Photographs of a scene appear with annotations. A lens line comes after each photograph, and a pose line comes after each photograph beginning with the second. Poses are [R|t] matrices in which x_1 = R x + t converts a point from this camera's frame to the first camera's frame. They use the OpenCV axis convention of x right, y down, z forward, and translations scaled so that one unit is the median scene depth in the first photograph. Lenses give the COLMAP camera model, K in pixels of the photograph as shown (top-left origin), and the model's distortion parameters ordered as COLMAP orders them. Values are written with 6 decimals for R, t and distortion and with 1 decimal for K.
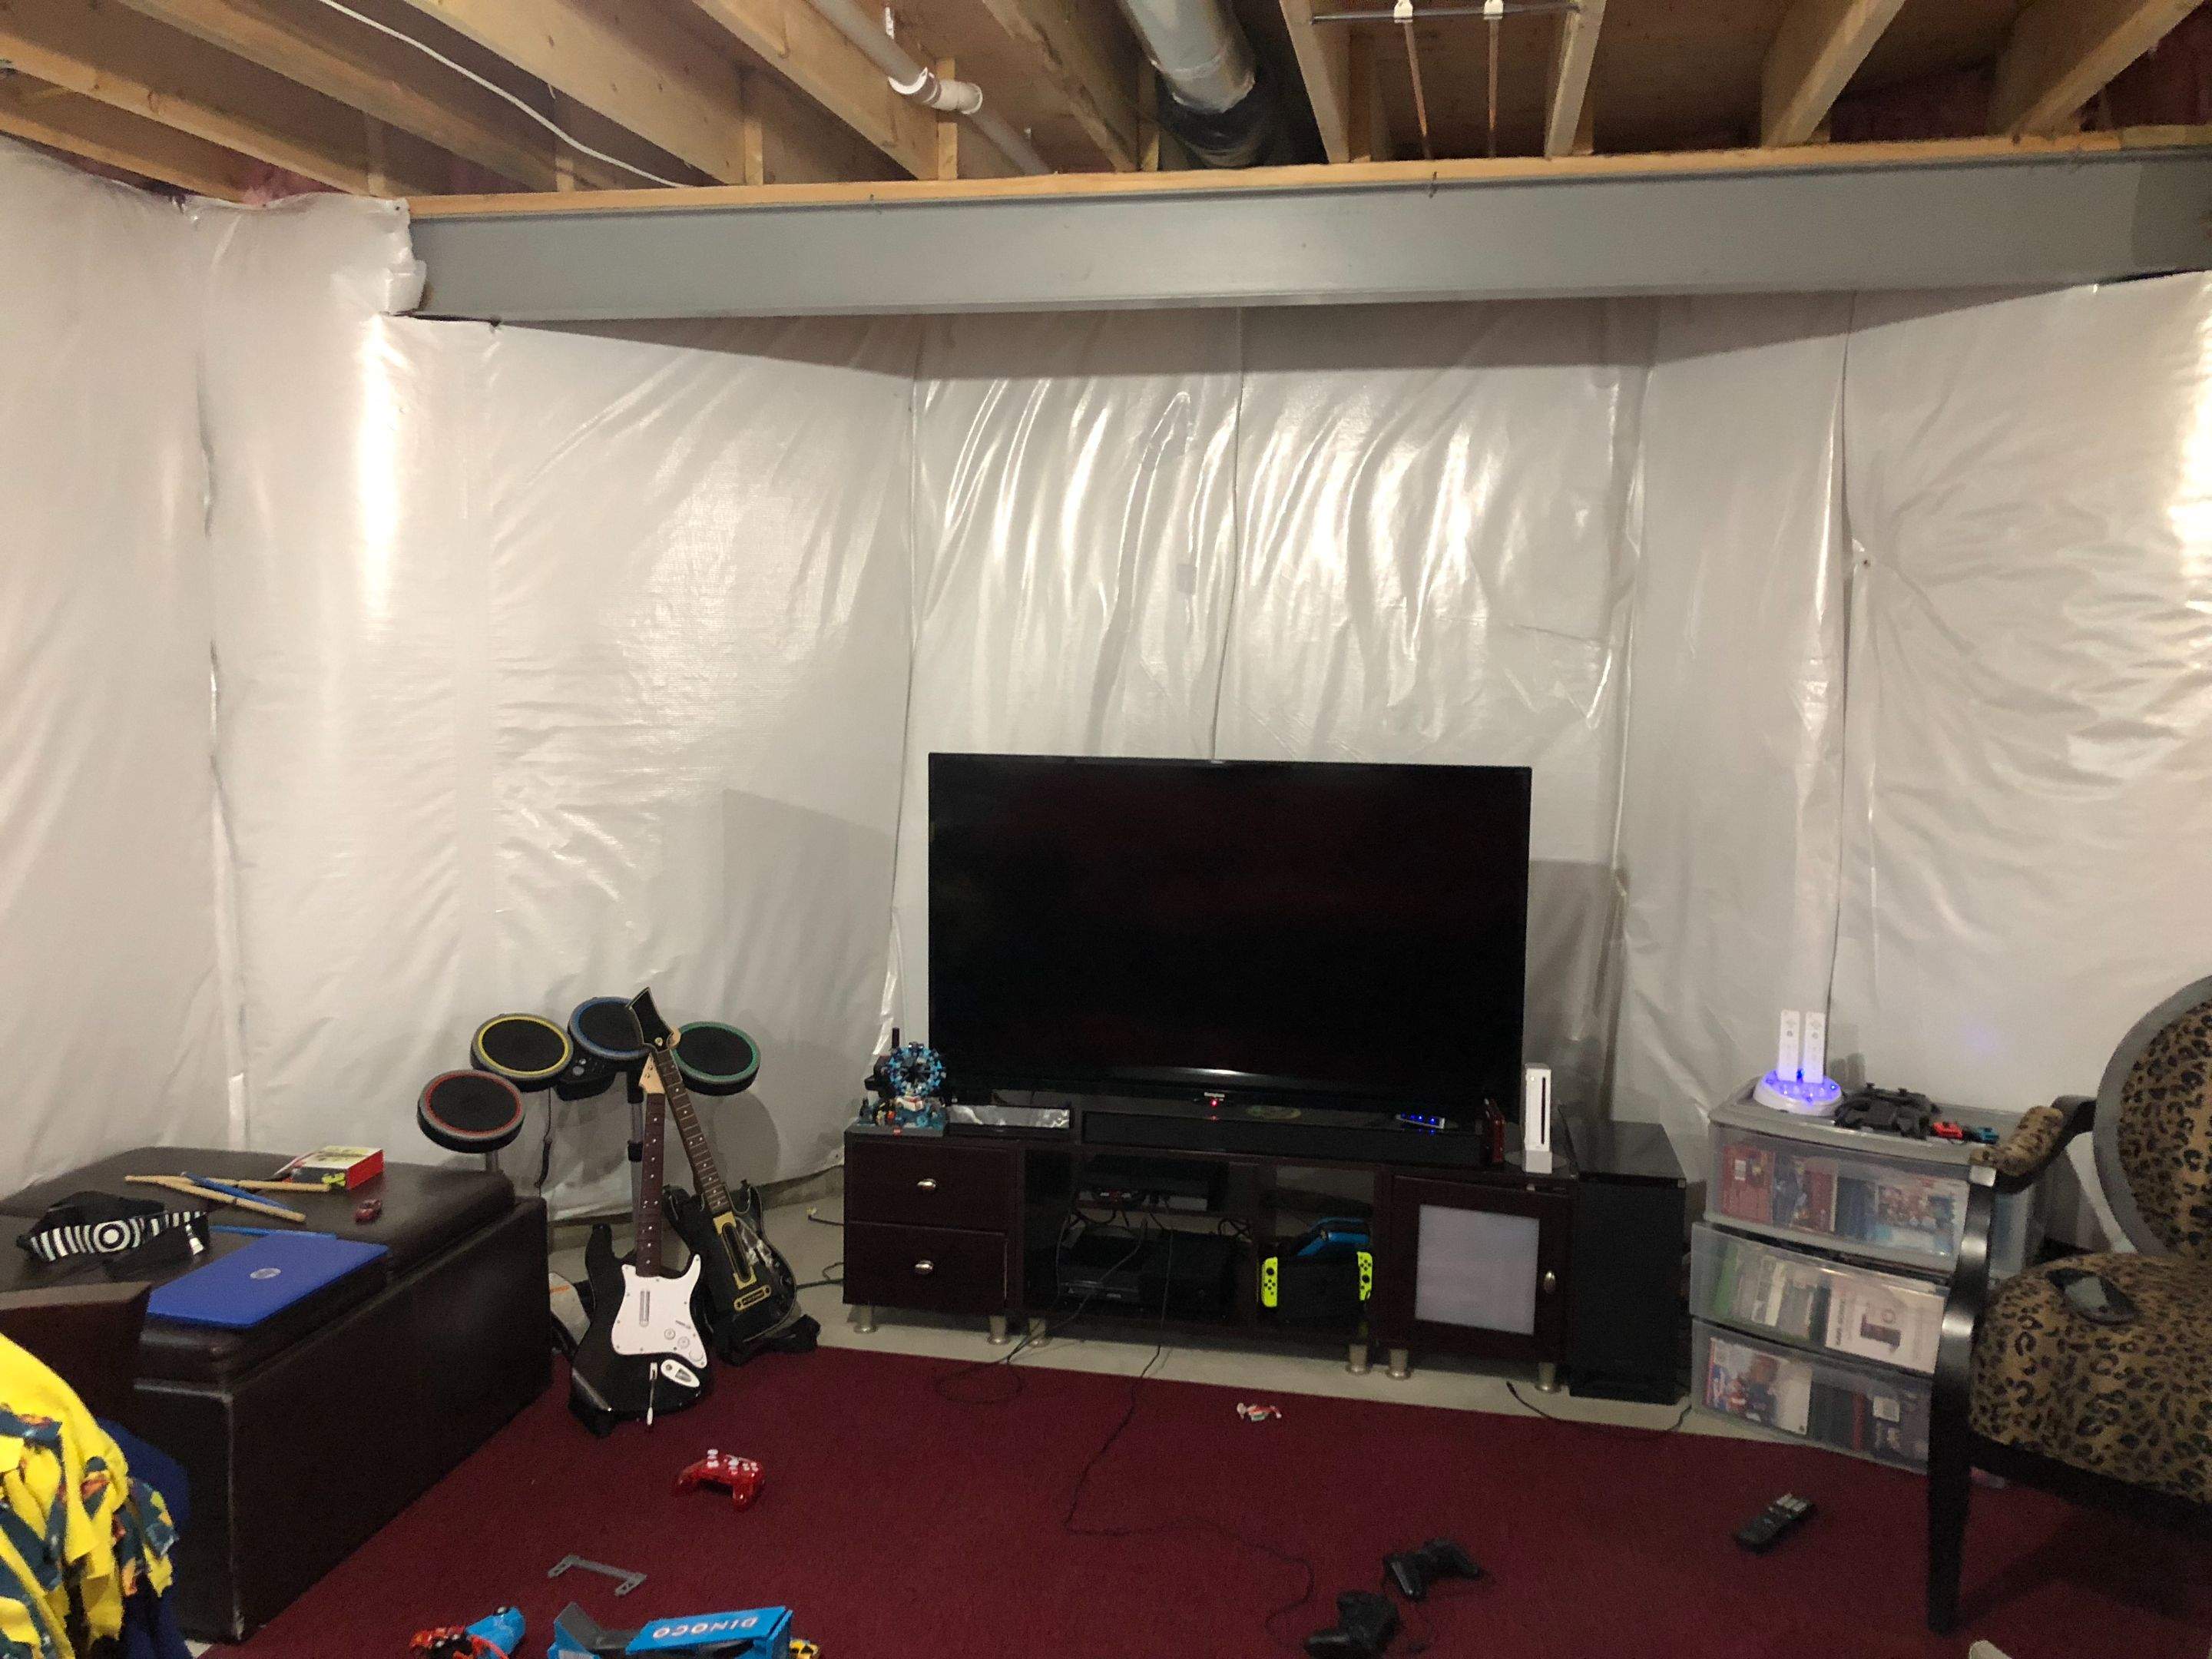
lens RADIAL K [[1782.2, 0, 1106.0], [0, 1782.2, 829.5], [0, 0, 1]] dist [0.067247, -0.001937]
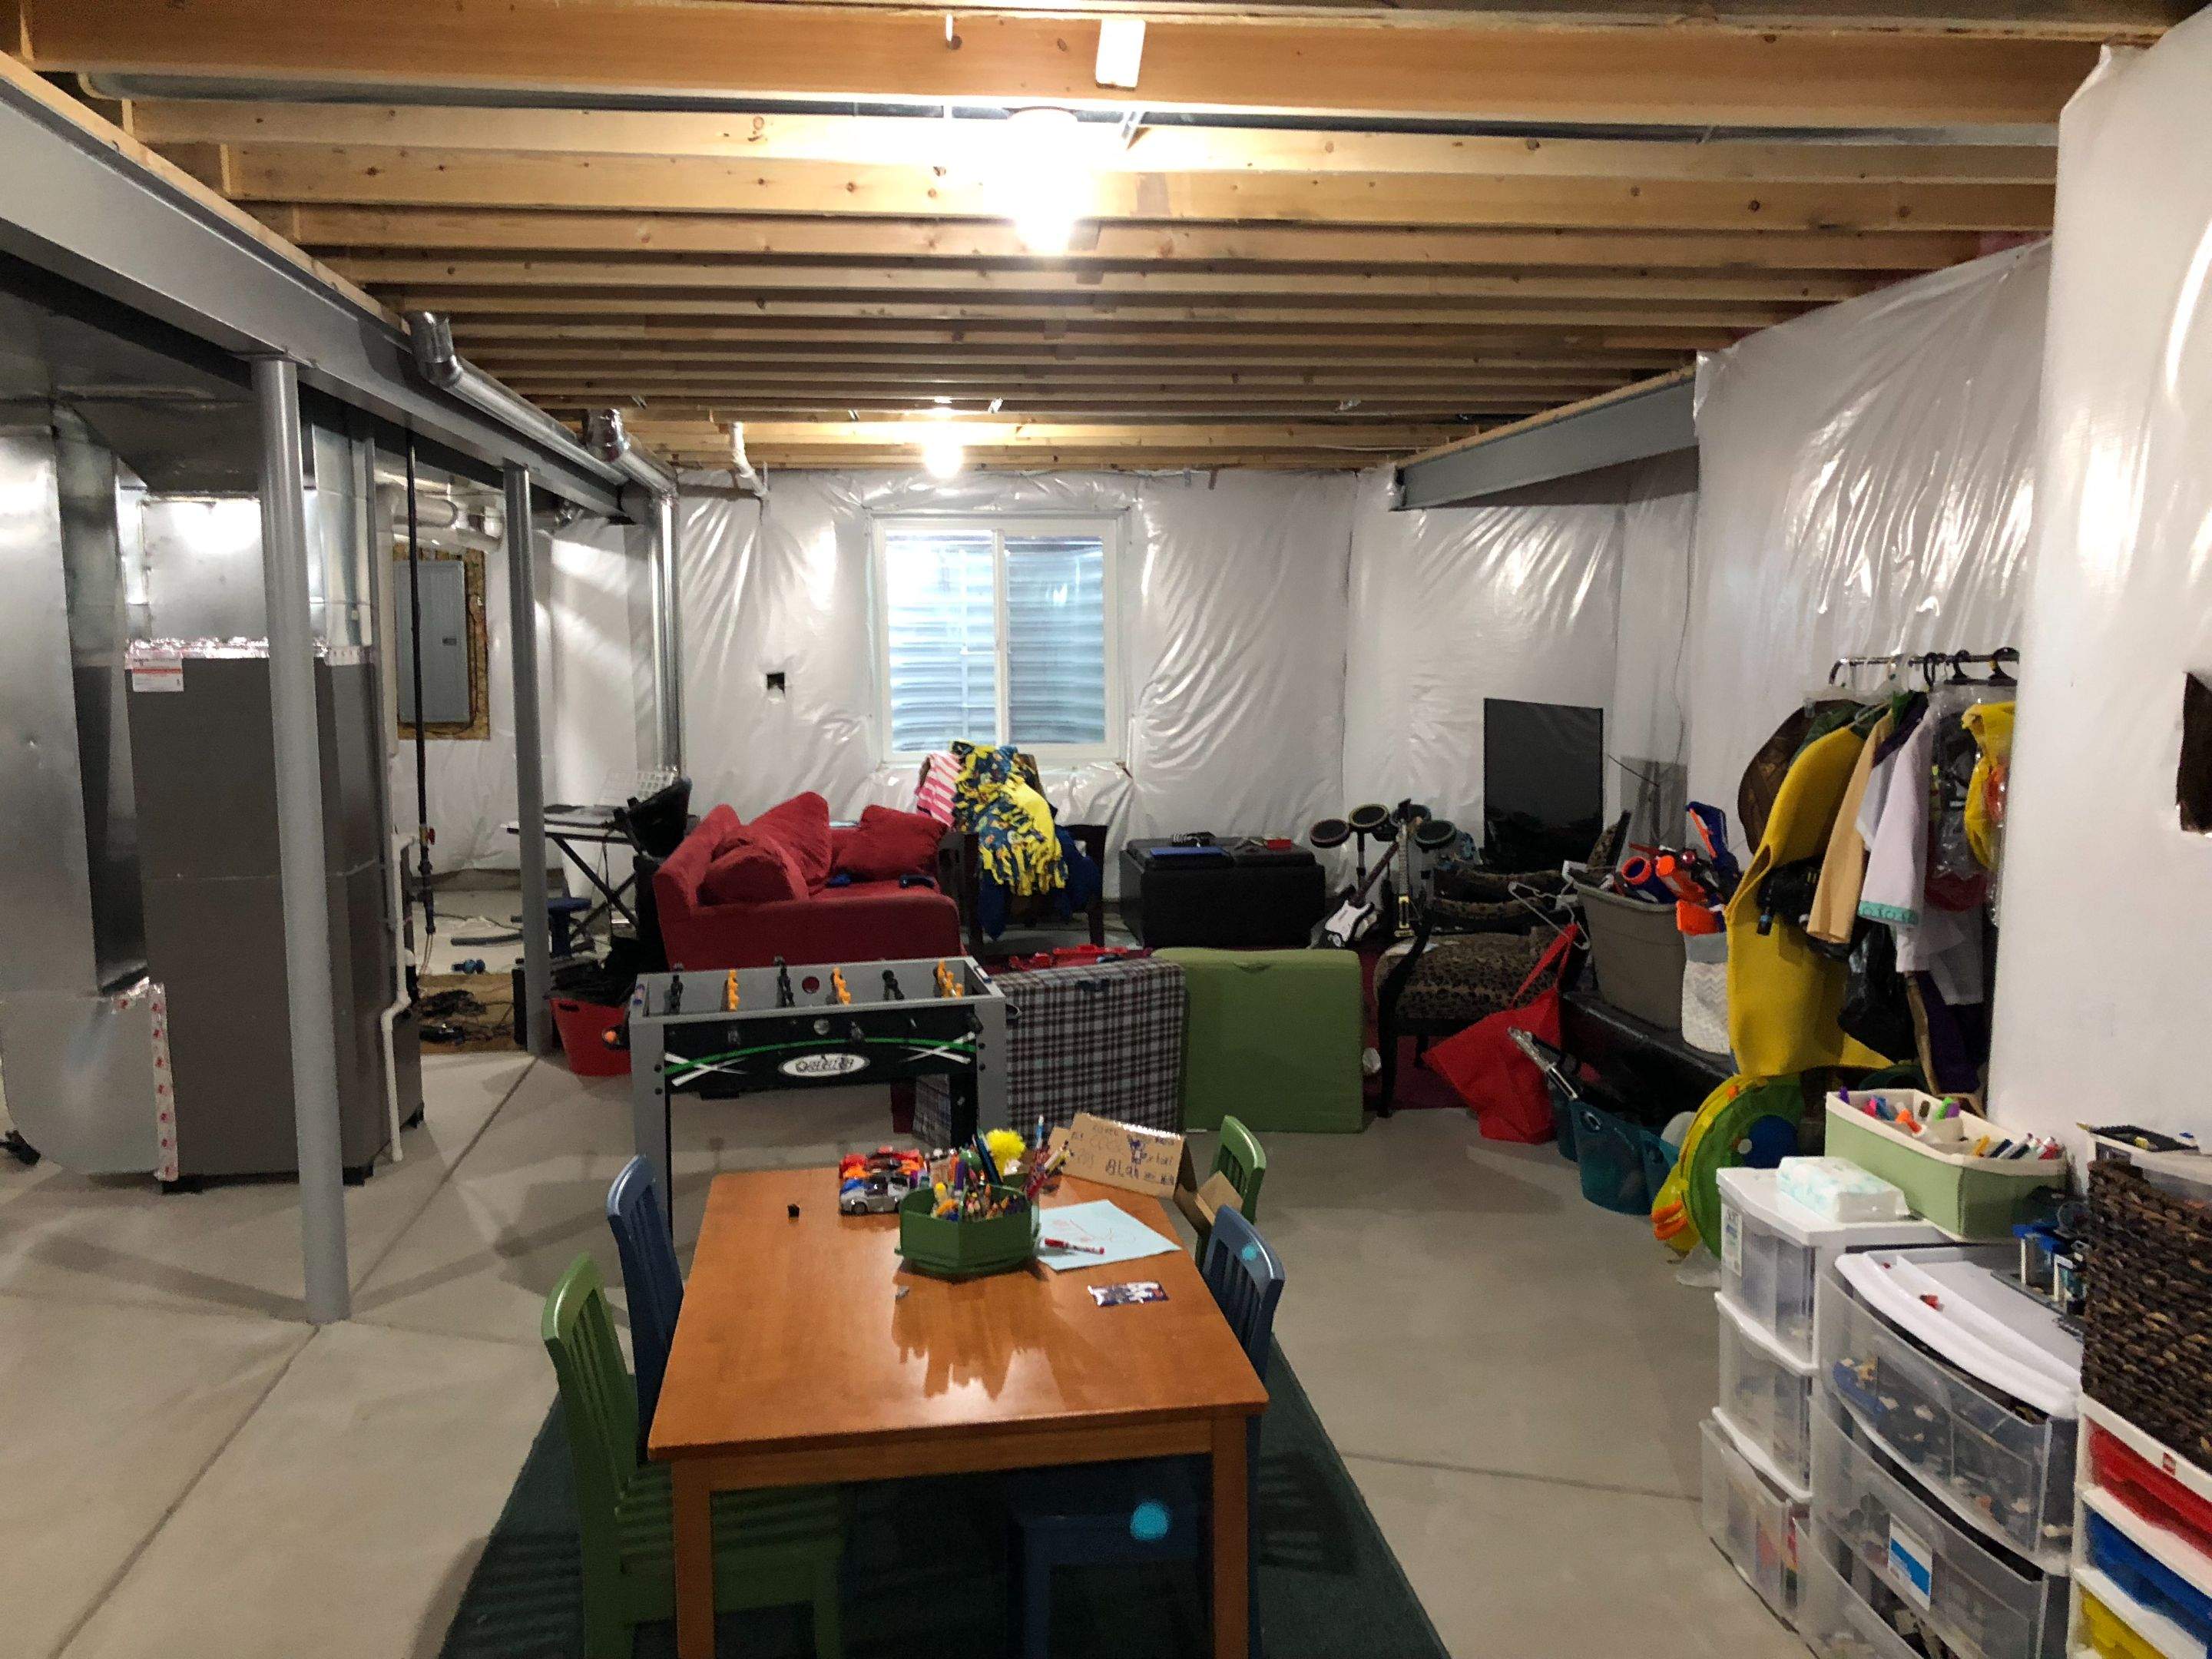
lens RADIAL K [[1782.2, 0, 1106.0], [0, 1782.2, 829.5], [0, 0, 1]] dist [0.067247, -0.001937]
pose [[0.341611, 0.086736, -0.935830, 1.666259], [-0.081694, 0.994704, 0.062371, 0.016210], [0.936284, 0.055145, 0.346888, -0.146640]]
